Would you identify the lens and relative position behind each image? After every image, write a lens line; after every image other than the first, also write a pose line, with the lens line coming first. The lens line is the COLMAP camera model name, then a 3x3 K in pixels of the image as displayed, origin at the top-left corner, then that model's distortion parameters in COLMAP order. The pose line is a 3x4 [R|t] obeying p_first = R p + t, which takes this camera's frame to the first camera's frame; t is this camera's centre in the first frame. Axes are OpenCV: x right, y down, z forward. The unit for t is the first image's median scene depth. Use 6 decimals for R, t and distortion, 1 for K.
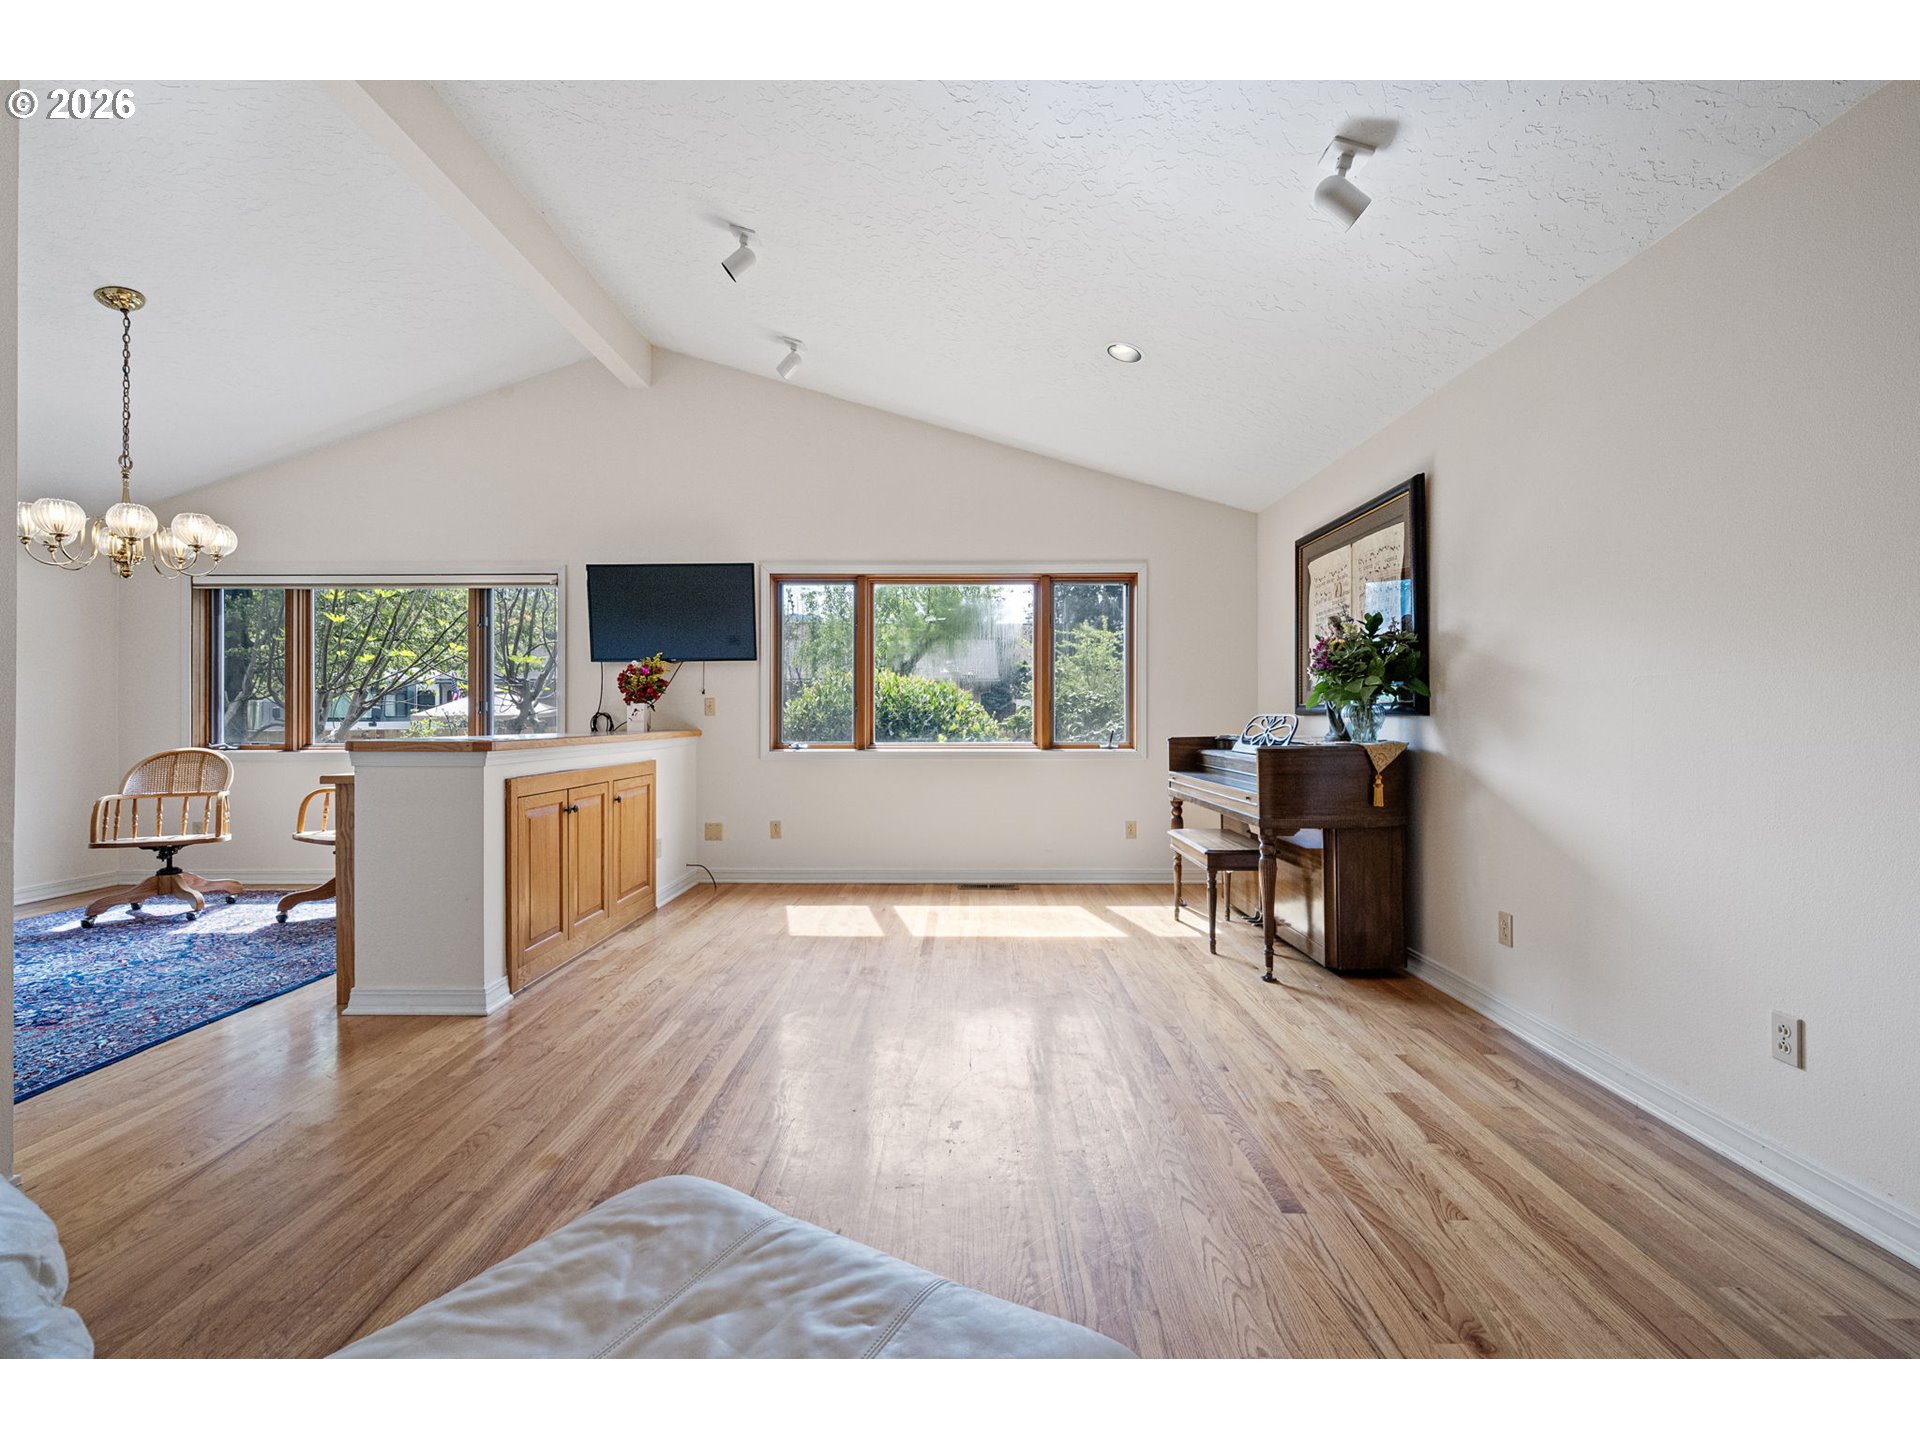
lens RADIAL K [[831.7, 0, 959.6], [0, 831.7, 712.4], [0, 0, 1]] dist [-0.000854, -0.000093]
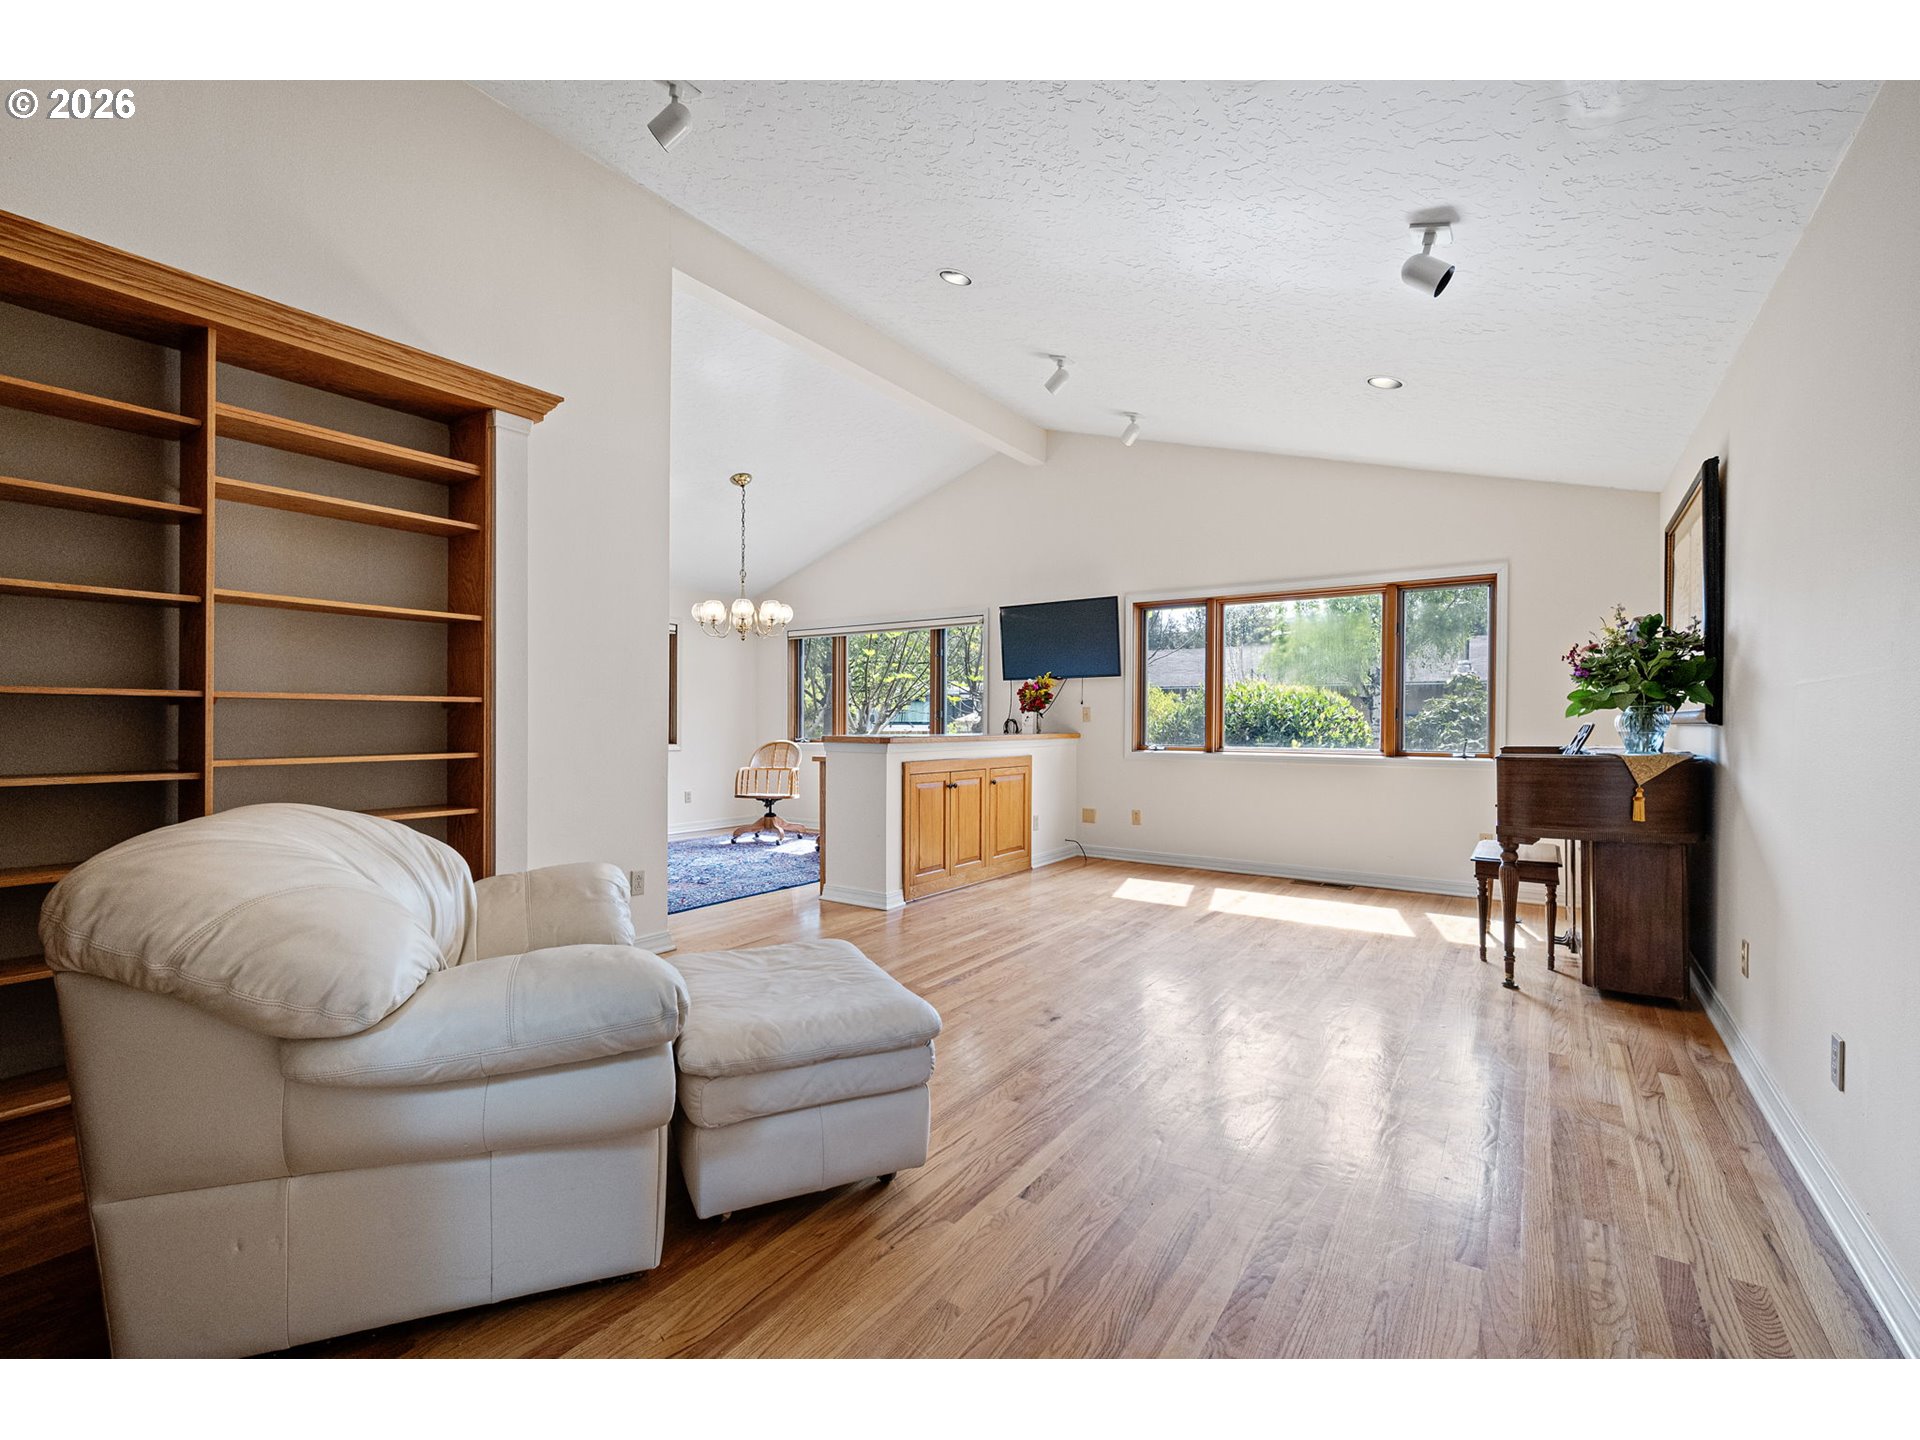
lens RADIAL K [[831.7, 0, 972.1], [0, 831.7, 721.1], [0, 0, 1]] dist [-0.000854, -0.000093]
pose [[0.834379, 0.004337, -0.551174, 0.284993], [-0.002507, 0.999989, 0.004073, -0.001777], [0.551185, -0.002017, 0.834381, -0.149144]]
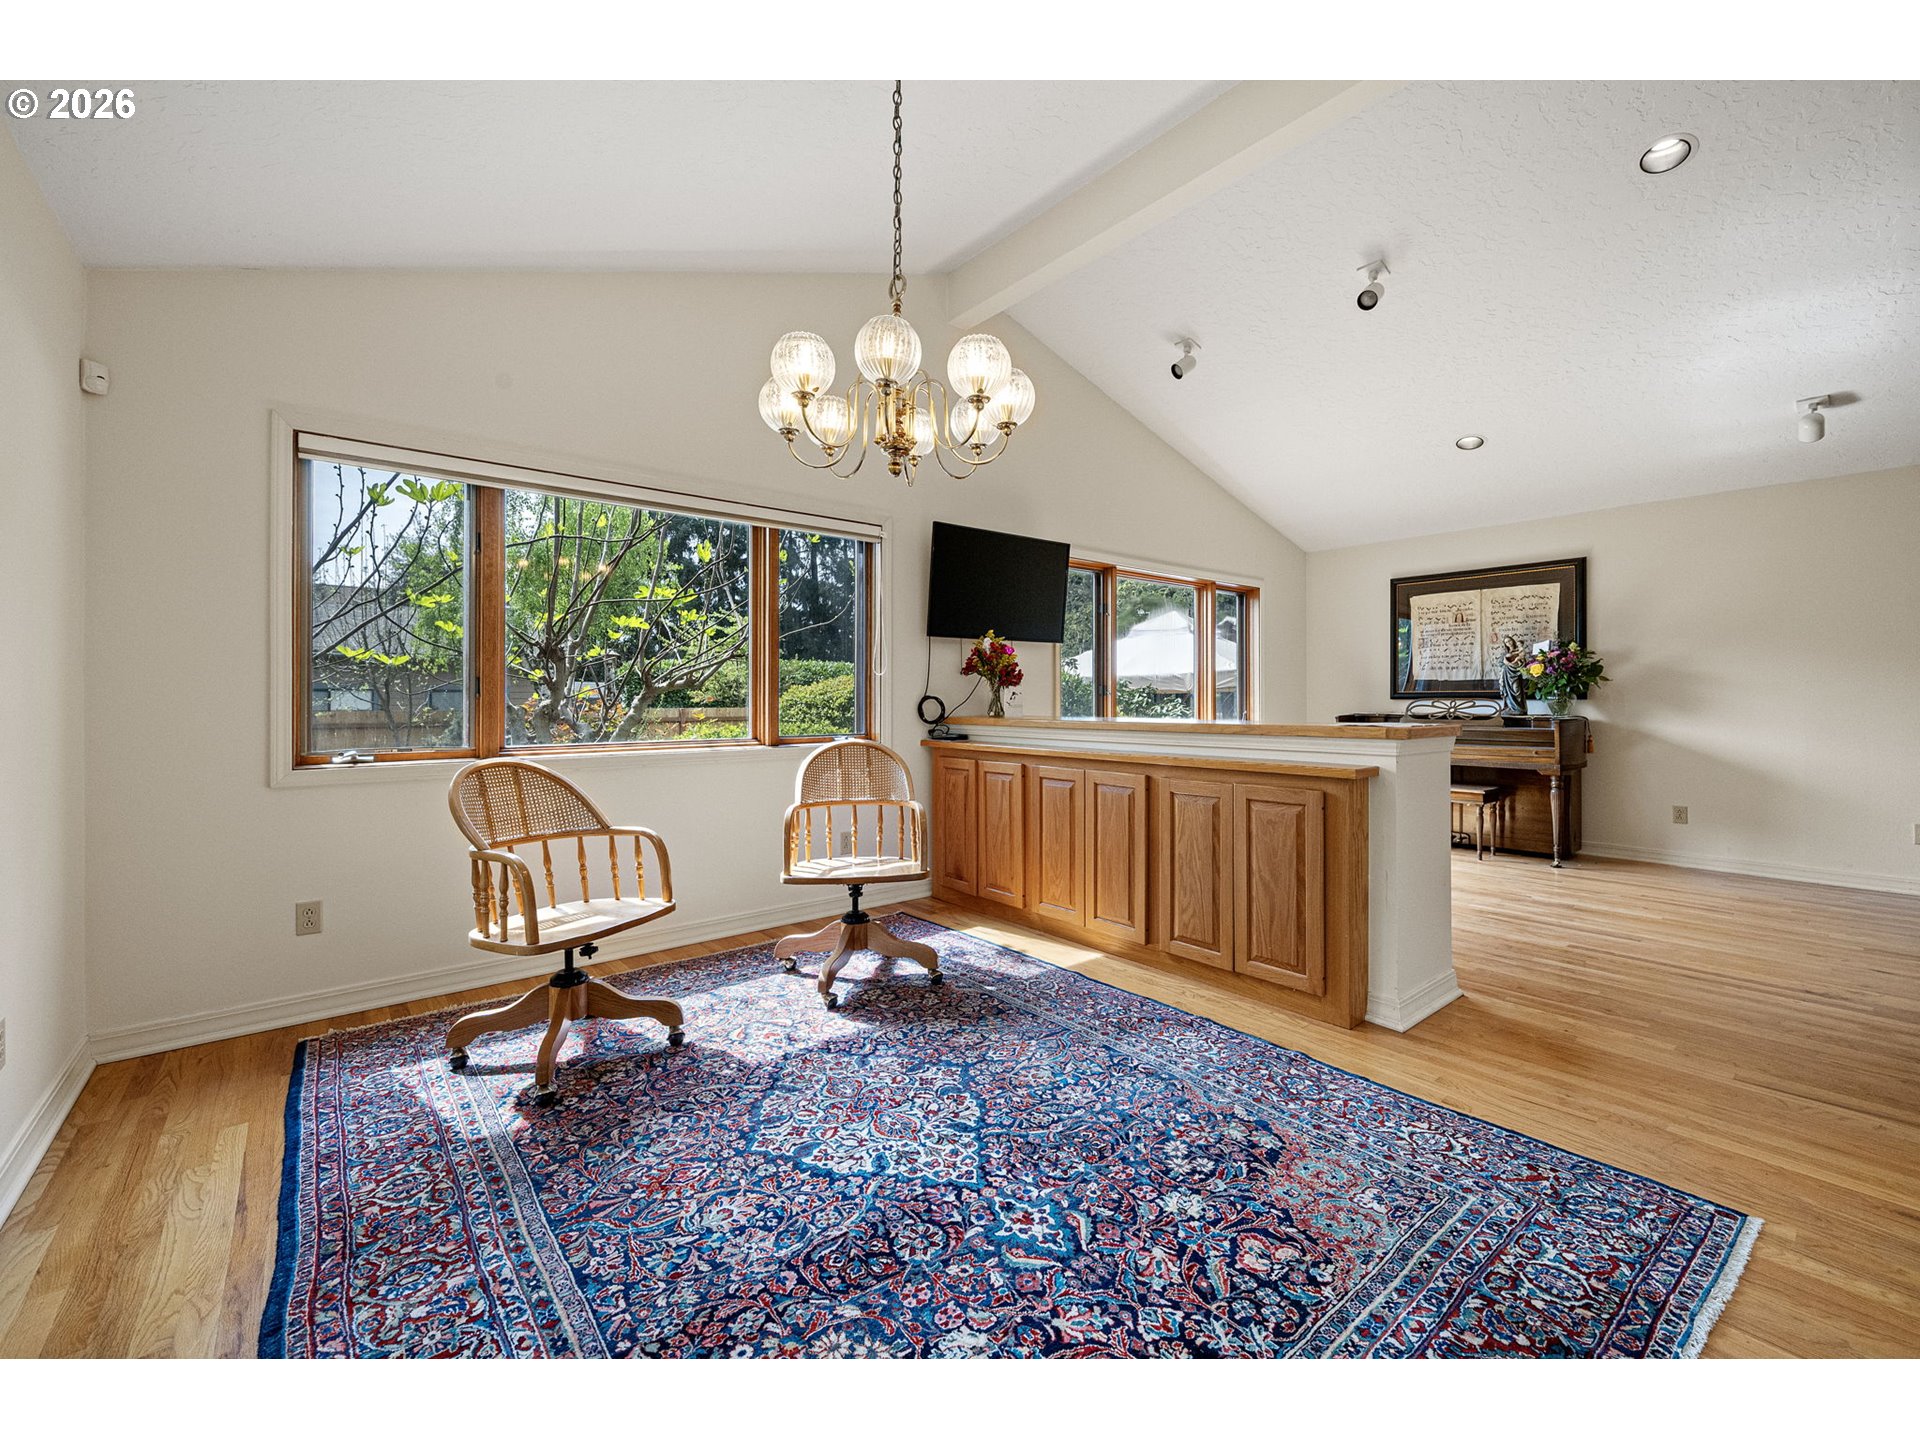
lens RADIAL K [[831.7, 0, 960.2], [0, 831.7, 717.4], [0, 0, 1]] dist [-0.000854, -0.000093]
pose [[0.777970, -0.003880, 0.628290, -1.122380], [-0.000408, 0.999978, 0.006680, 0.021617], [-0.628302, -0.005453, 0.777951, 0.366510]]
